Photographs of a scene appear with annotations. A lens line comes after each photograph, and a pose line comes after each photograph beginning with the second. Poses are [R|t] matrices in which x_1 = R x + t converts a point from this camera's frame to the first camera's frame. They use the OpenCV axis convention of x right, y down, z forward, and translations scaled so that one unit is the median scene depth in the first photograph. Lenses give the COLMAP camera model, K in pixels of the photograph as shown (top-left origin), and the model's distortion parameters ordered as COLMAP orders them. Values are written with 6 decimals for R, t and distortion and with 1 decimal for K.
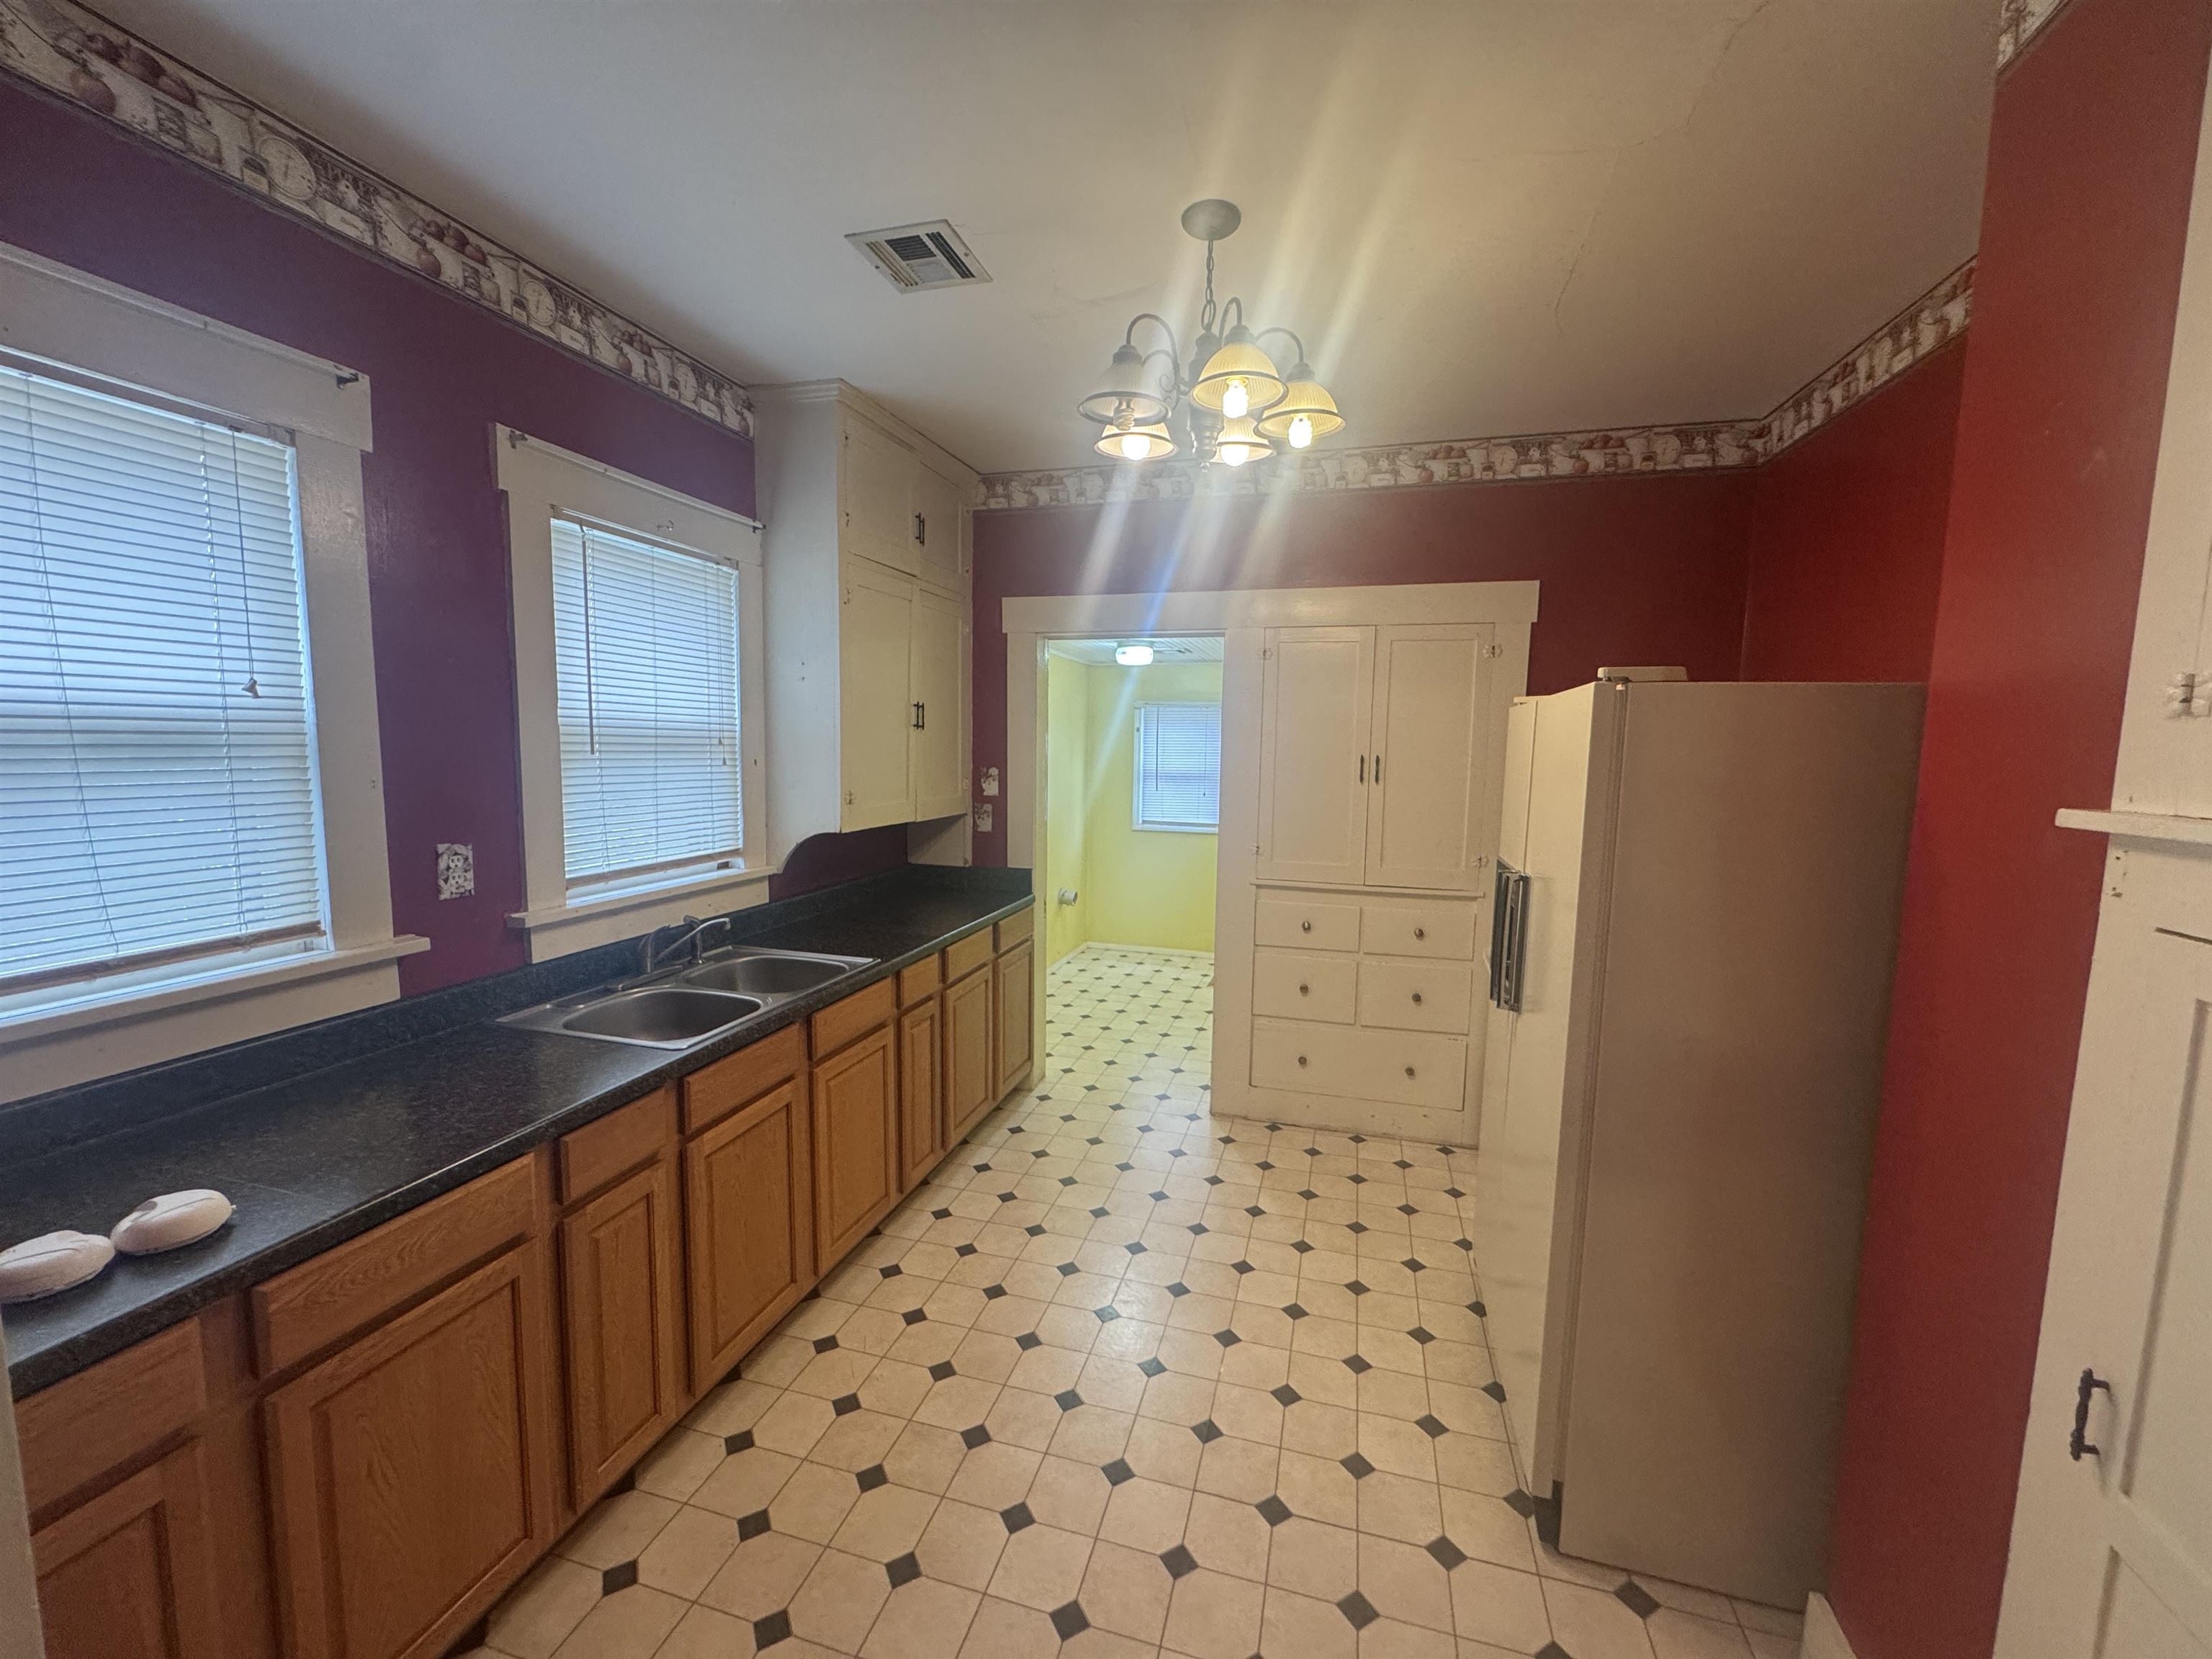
lens RADIAL K [[878.8, 0, 1106.0], [0, 878.8, 829.5], [0, 0, 1]] dist [0.000110, 0.000007]
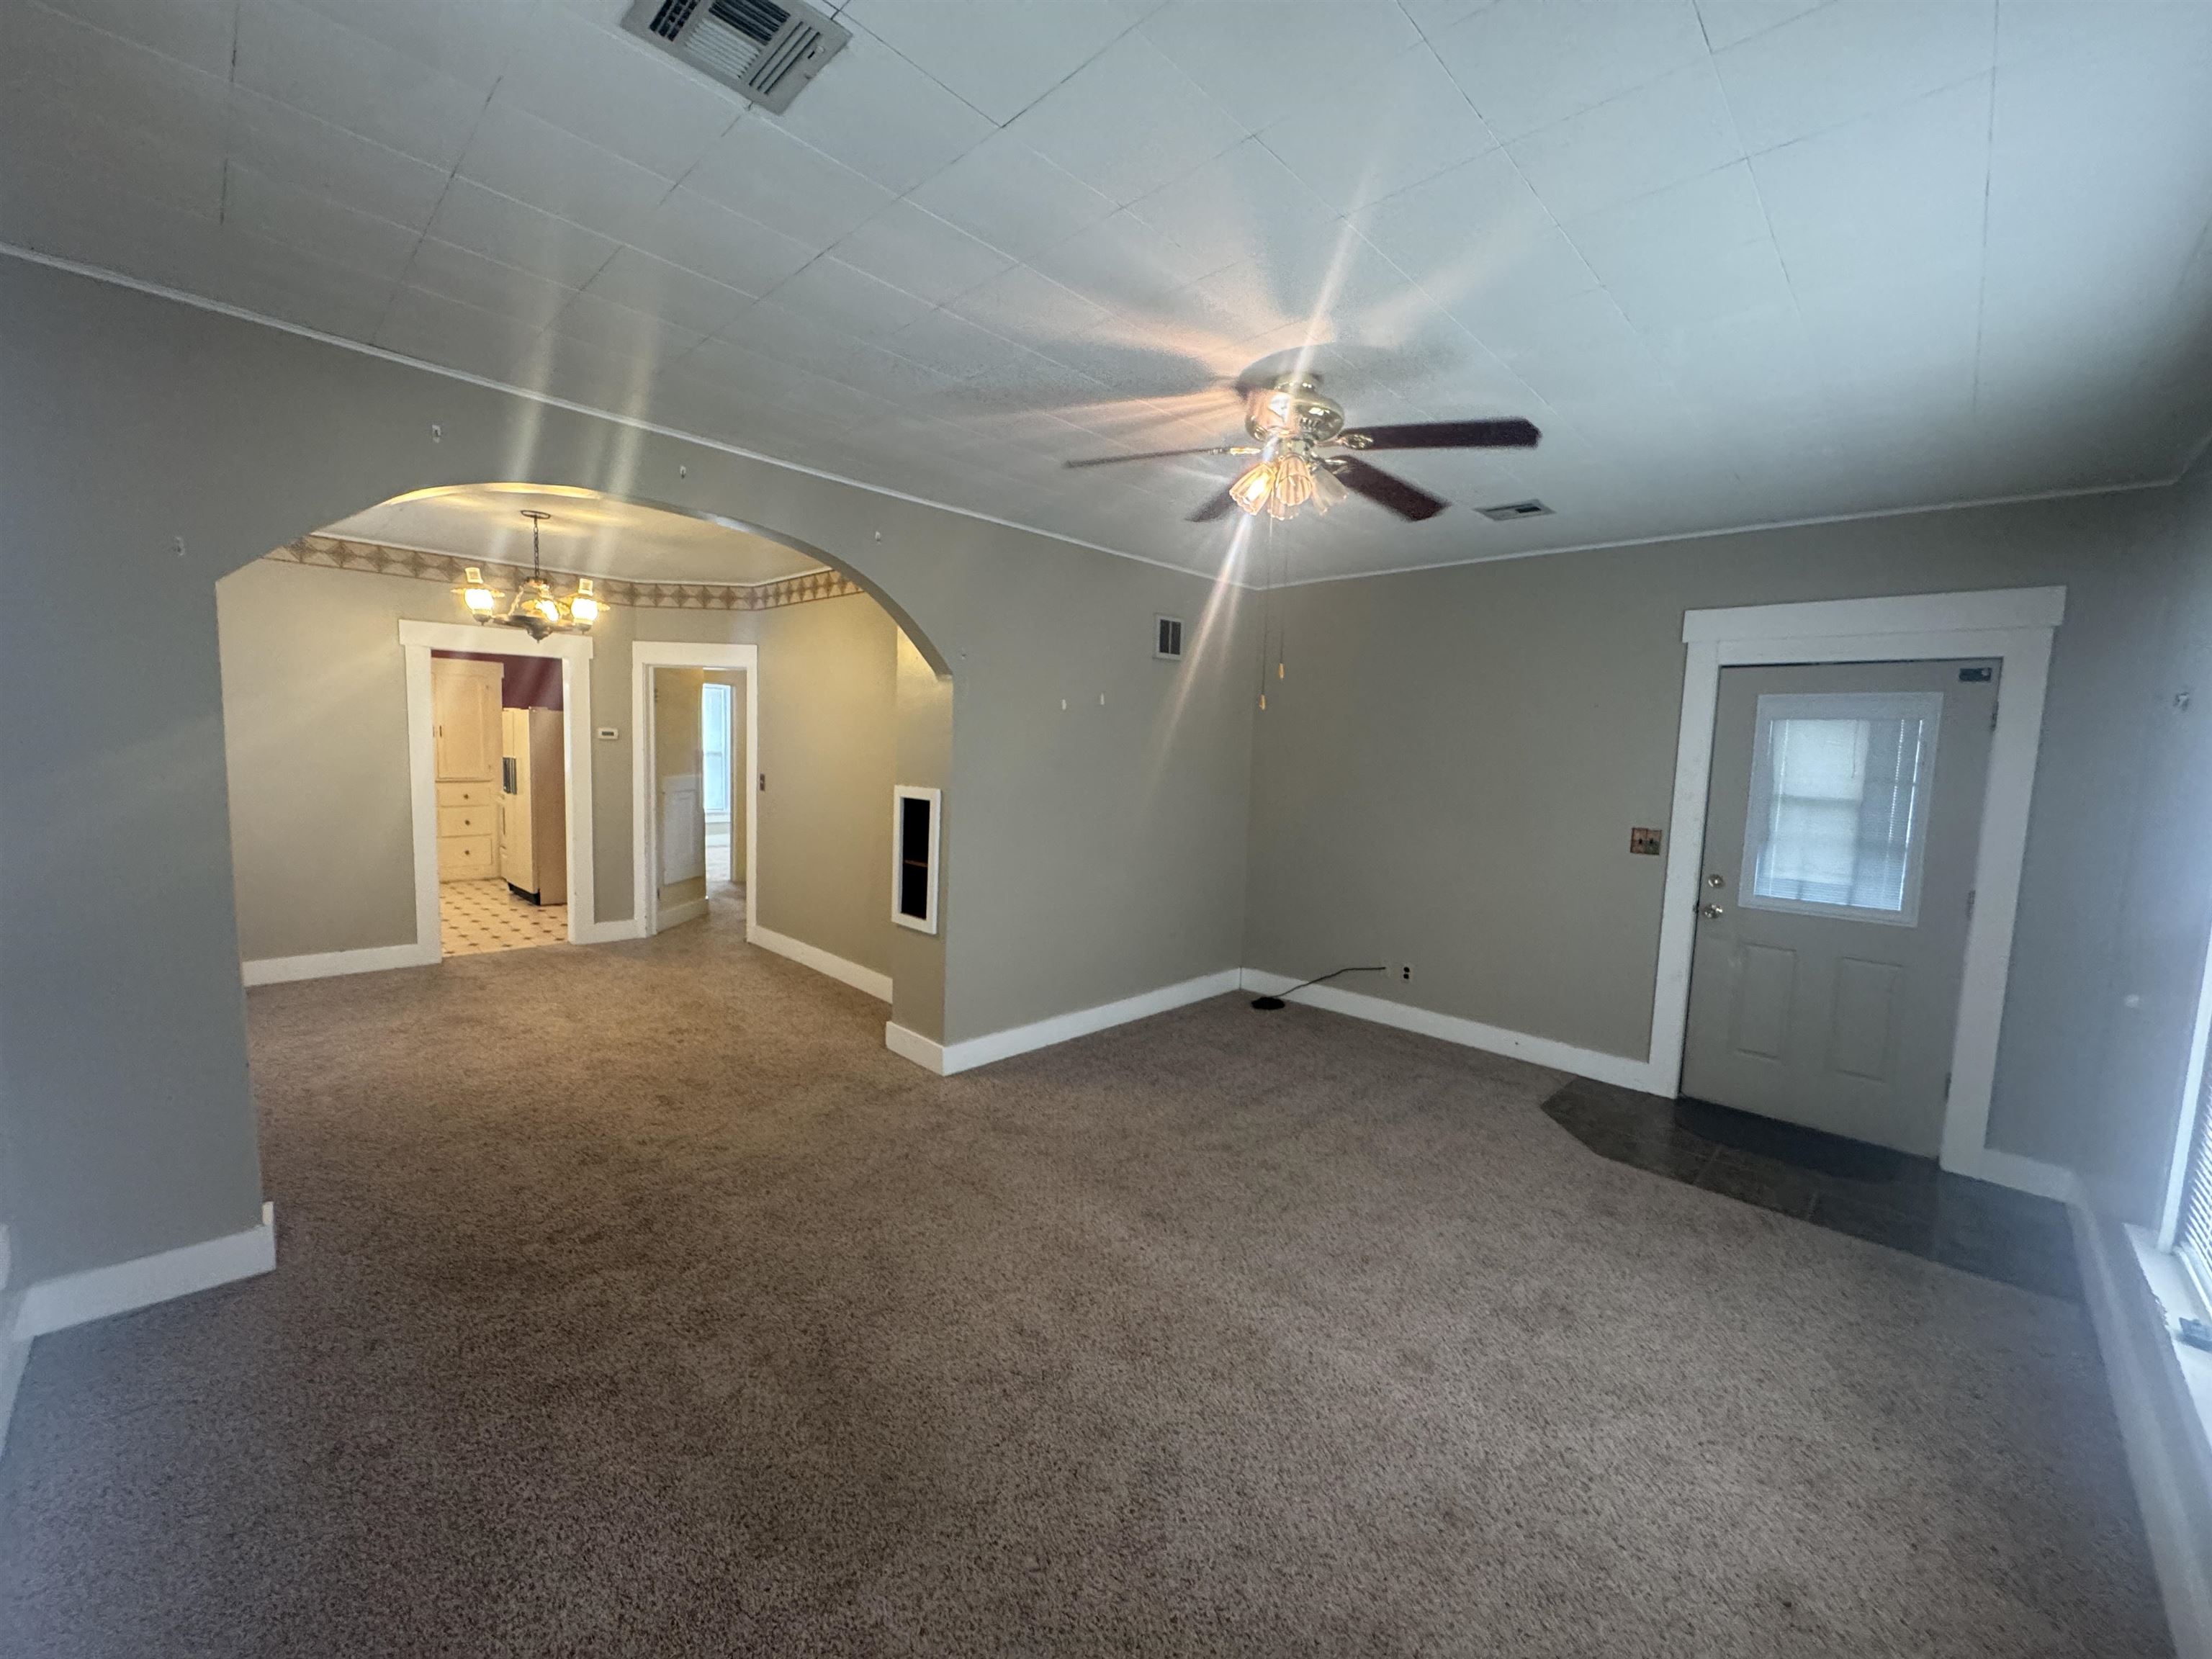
lens RADIAL K [[878.8, 0, 1106.0], [0, 878.8, 829.5], [0, 0, 1]] dist [0.000110, 0.000007]
pose [[0.476478, -0.085919, 0.874978, -1.471897], [0.068636, 0.995811, 0.060407, 0.283065], [-0.876503, 0.031273, 0.480379, -2.721239]]
